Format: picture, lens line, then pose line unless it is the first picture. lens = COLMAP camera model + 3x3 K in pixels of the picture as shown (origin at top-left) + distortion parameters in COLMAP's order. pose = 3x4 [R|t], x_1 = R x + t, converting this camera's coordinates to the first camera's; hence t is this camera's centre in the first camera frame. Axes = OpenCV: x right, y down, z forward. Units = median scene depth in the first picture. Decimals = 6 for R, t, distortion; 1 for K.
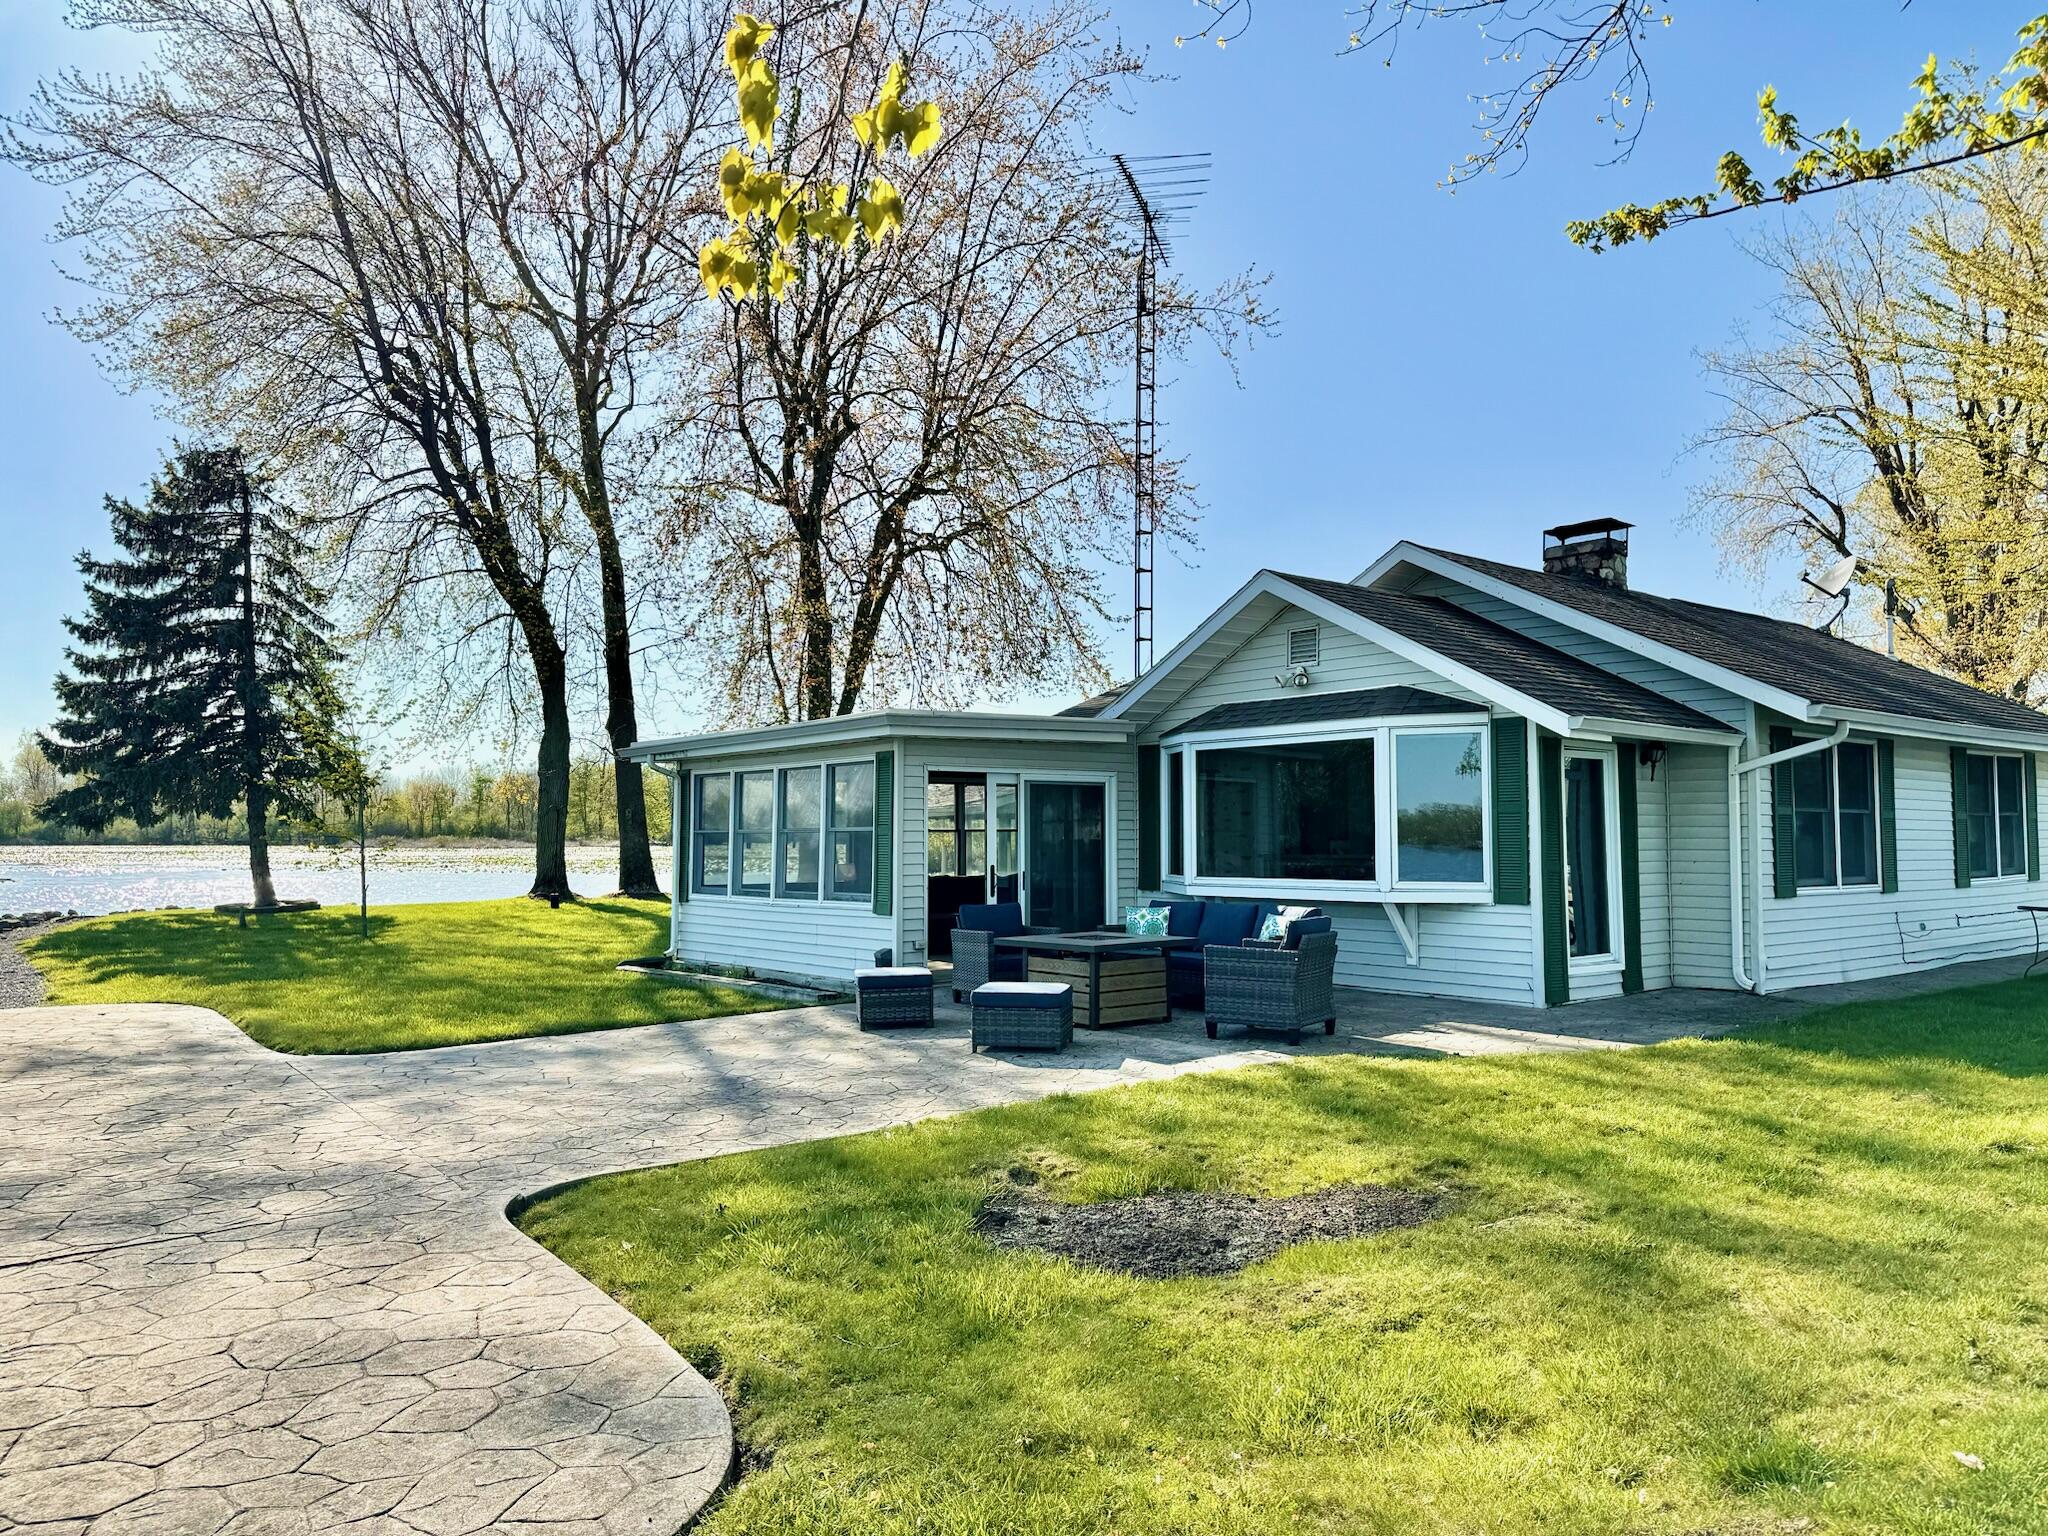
lens RADIAL K [[1441.0, 0, 1022.5], [0, 1441.0, 778.6], [0, 0, 1]] dist [0.073661, -0.098438]
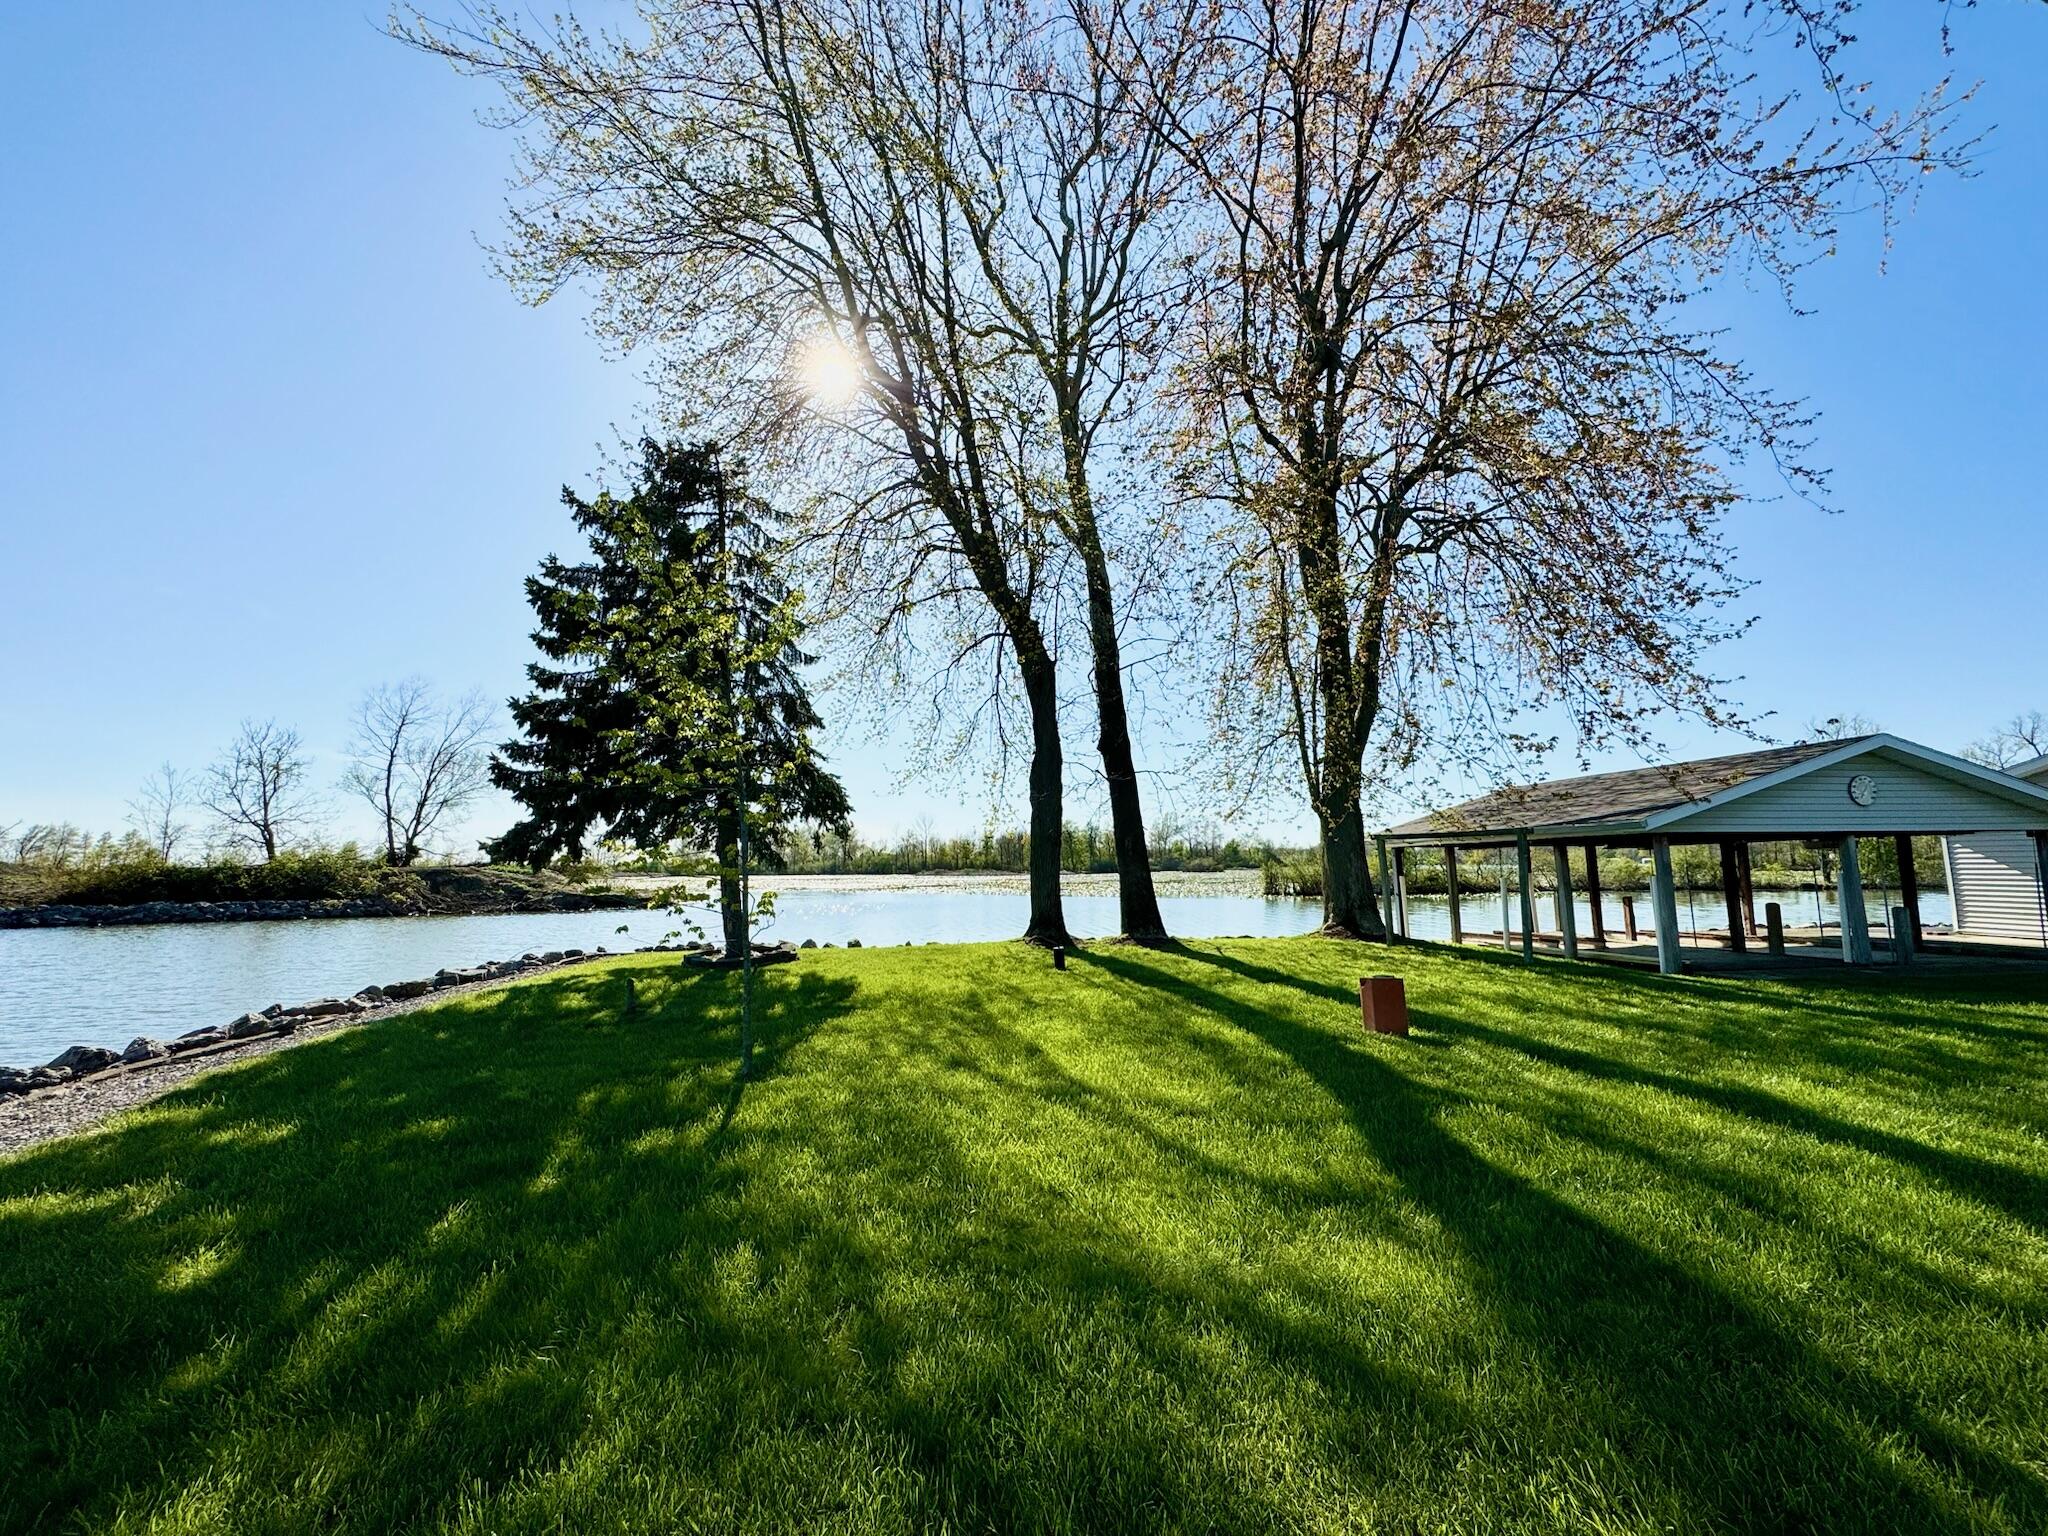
lens RADIAL K [[821.0, 0, 1018.3], [0, 821.0, 765.3], [0, 0, 1]] dist [-0.006783, 0.002436]
pose [[0.949231, -0.050154, -0.310556, -0.178041], [0.024338, 0.995959, -0.086451, 0.018530], [0.313637, 0.074504, 0.946616, 0.504731]]
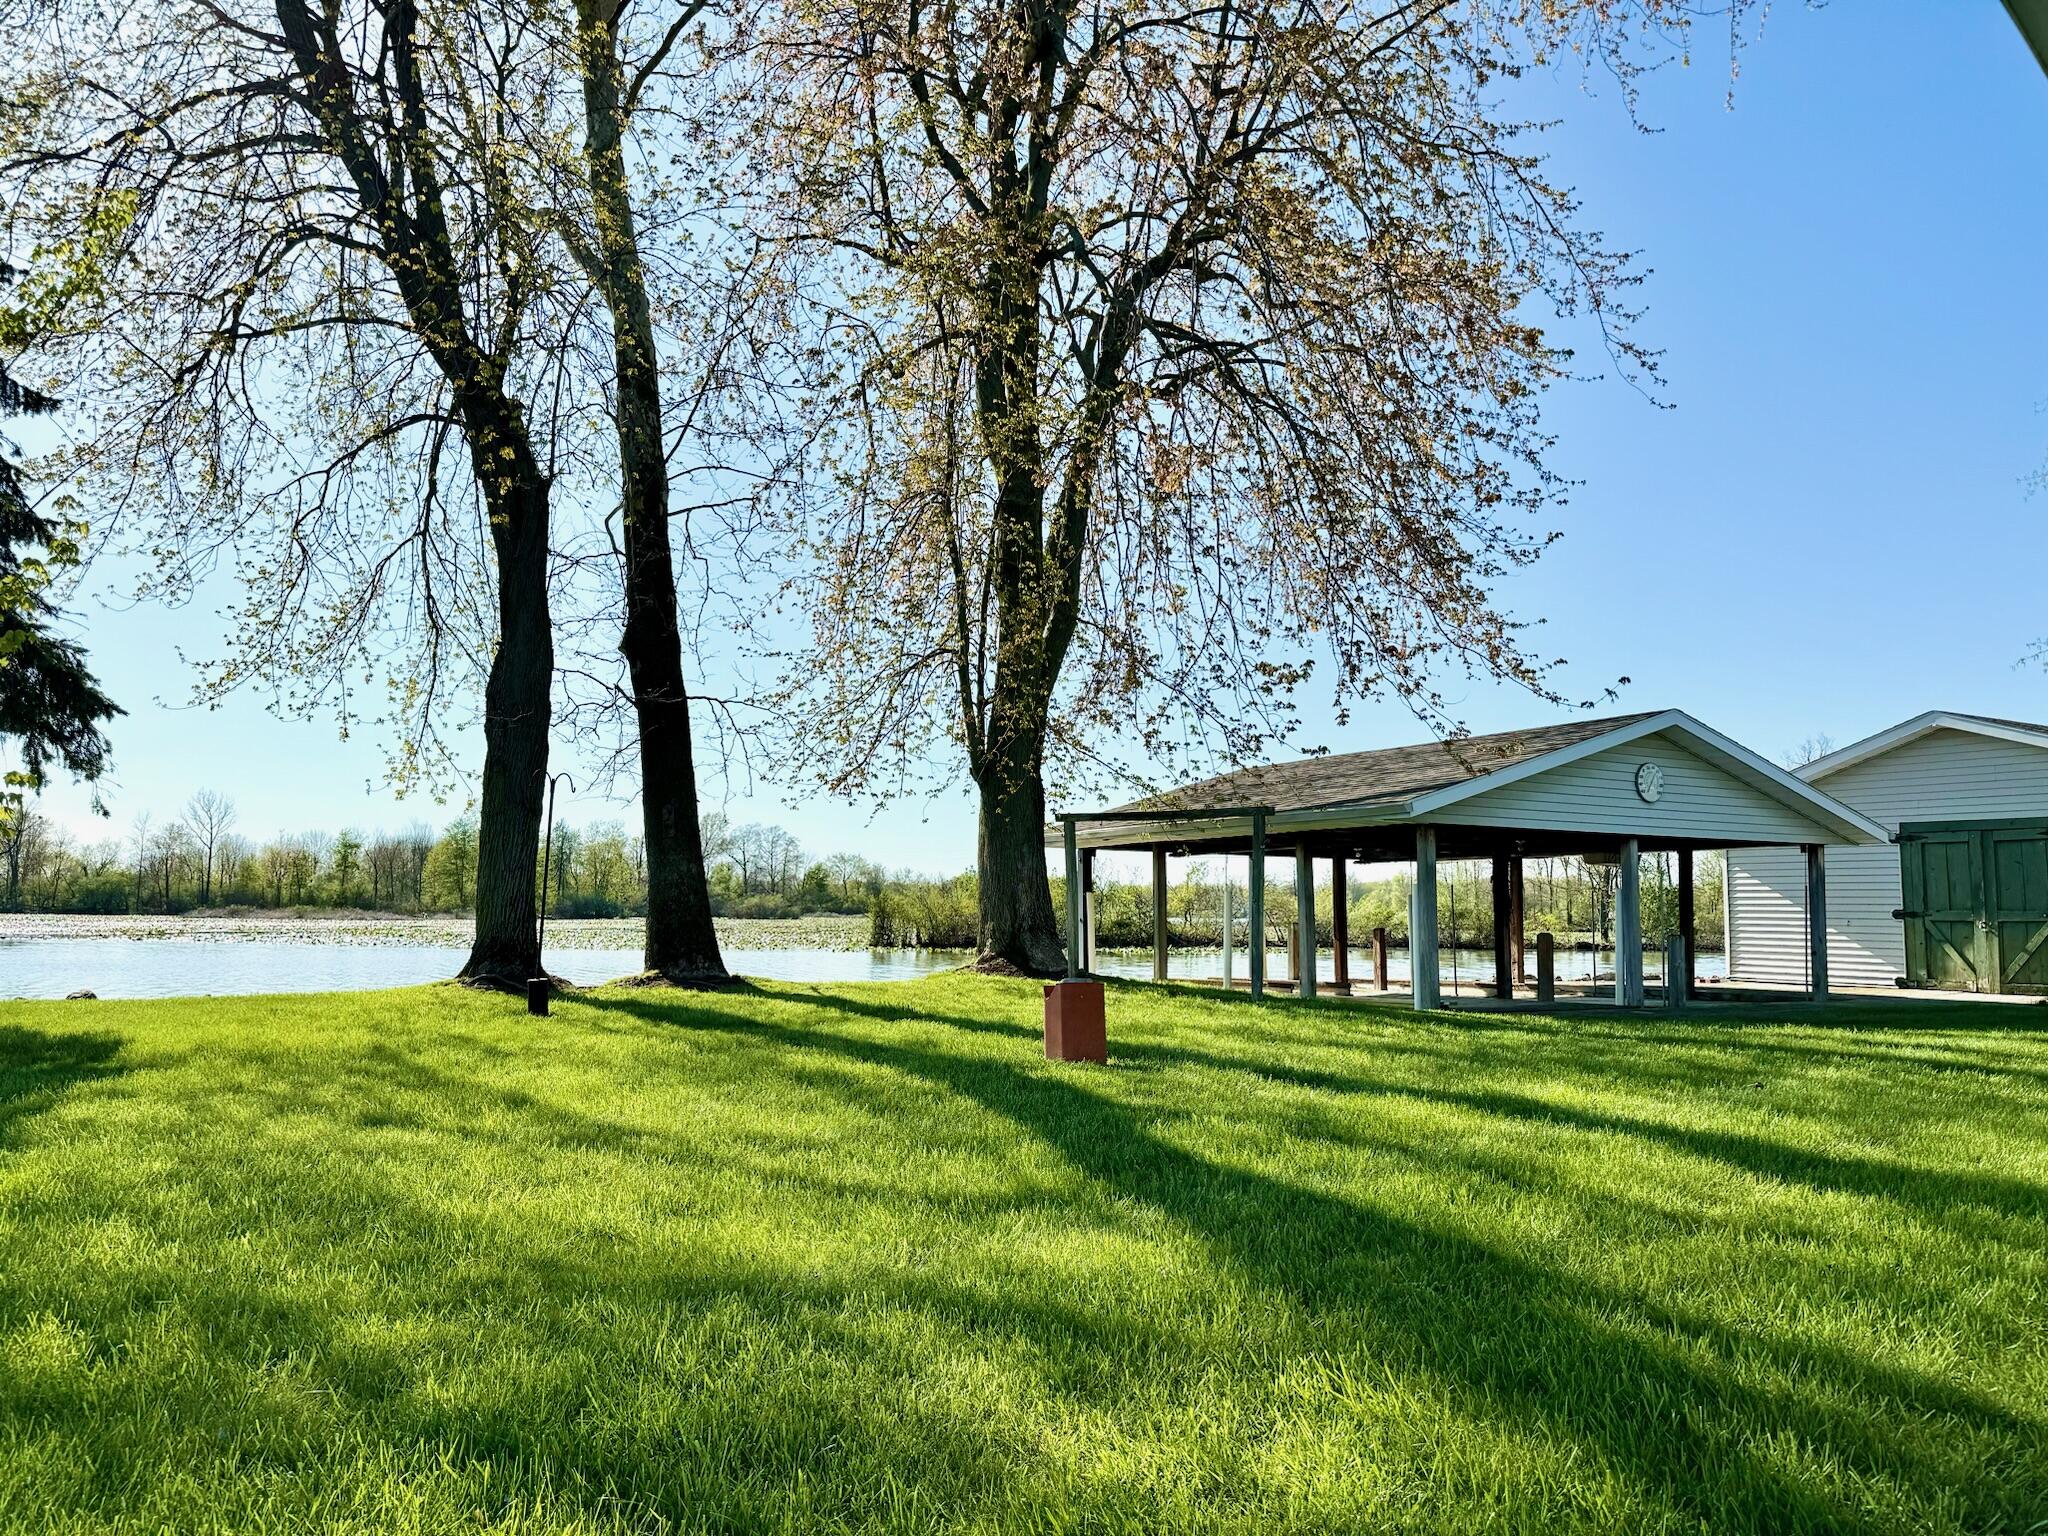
lens RADIAL K [[1441.0, 0, 1025.5], [0, 1441.0, 768.1], [0, 0, 1]] dist [0.073661, -0.098438]
pose [[0.996835, 0.015819, 0.077910, -0.186579], [-0.011102, 0.998100, -0.060613, 0.036419], [-0.078721, 0.059556, 0.995116, 0.488429]]
